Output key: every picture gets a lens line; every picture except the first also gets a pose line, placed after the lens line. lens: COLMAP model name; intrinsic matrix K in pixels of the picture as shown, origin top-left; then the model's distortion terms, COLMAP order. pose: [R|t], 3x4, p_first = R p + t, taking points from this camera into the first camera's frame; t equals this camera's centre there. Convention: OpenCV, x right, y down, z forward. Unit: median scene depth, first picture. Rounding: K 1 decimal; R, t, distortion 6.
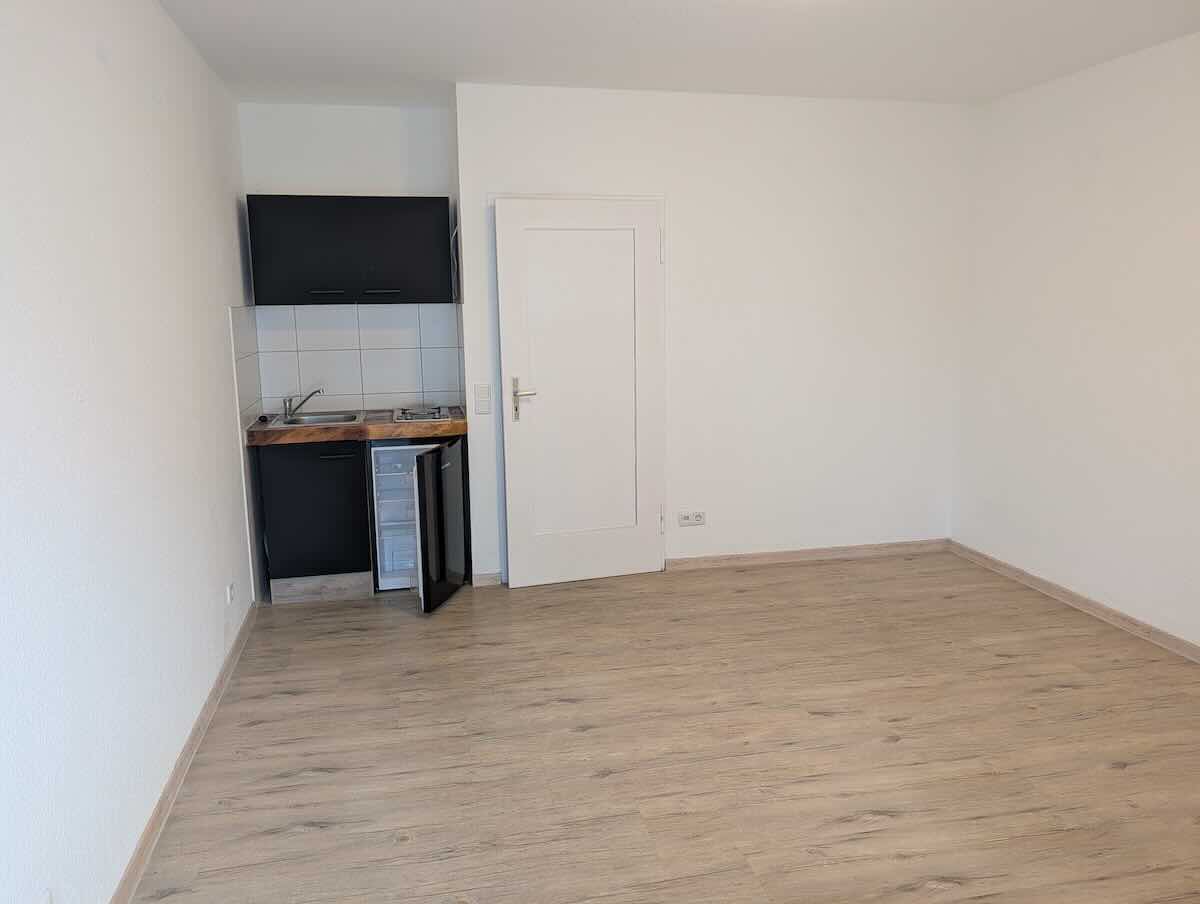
lens RADIAL K [[871.5, 0, 596.5], [0, 871.5, 450.3], [0, 0, 1]] dist [0.009794, -0.006210]
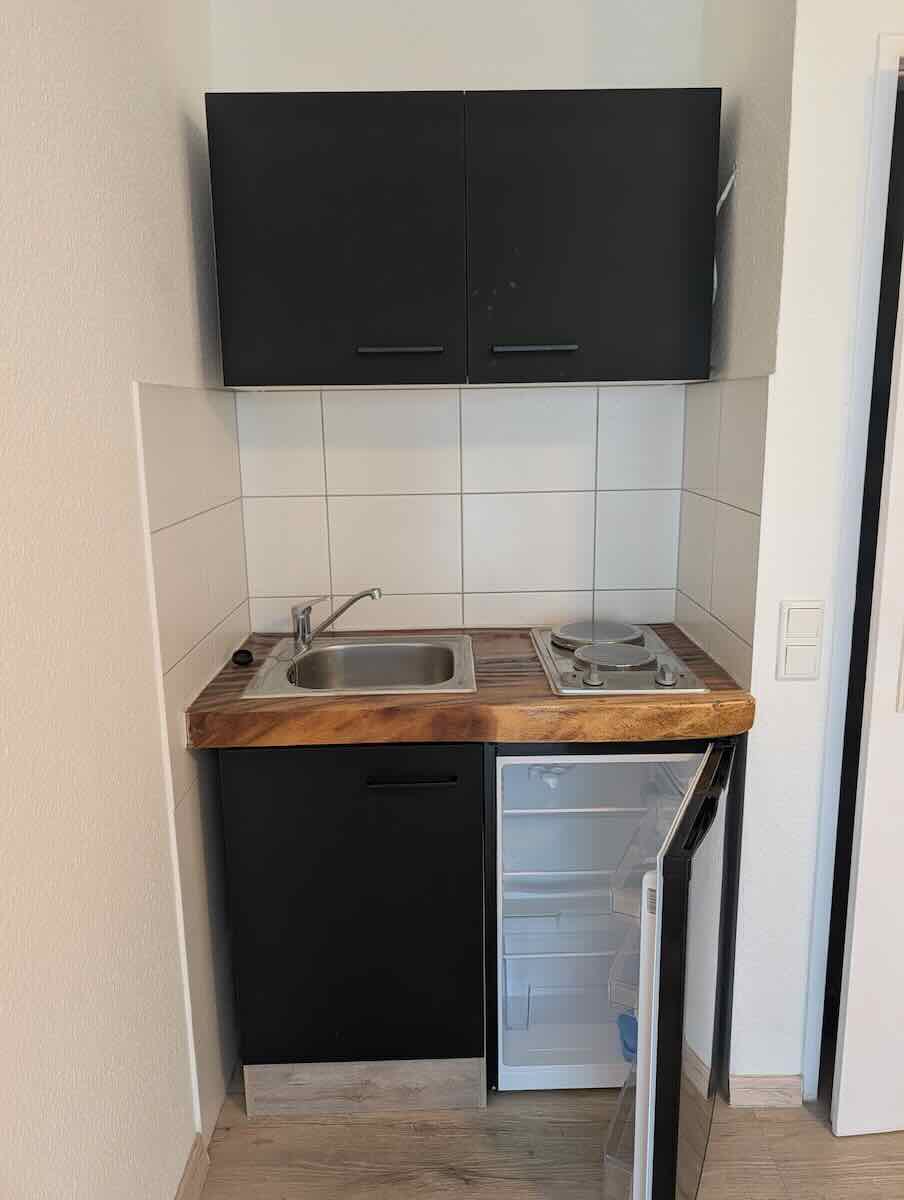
lens RADIAL K [[871.5, 0, 456.1], [0, 871.5, 599.5], [0, 0, 1]] dist [0.009794, -0.006210]
pose [[0.978633, 0.040675, -0.201551, -0.200431], [-0.032708, 0.998552, 0.042702, -0.088088], [0.202996, -0.035197, 0.978547, 0.620081]]
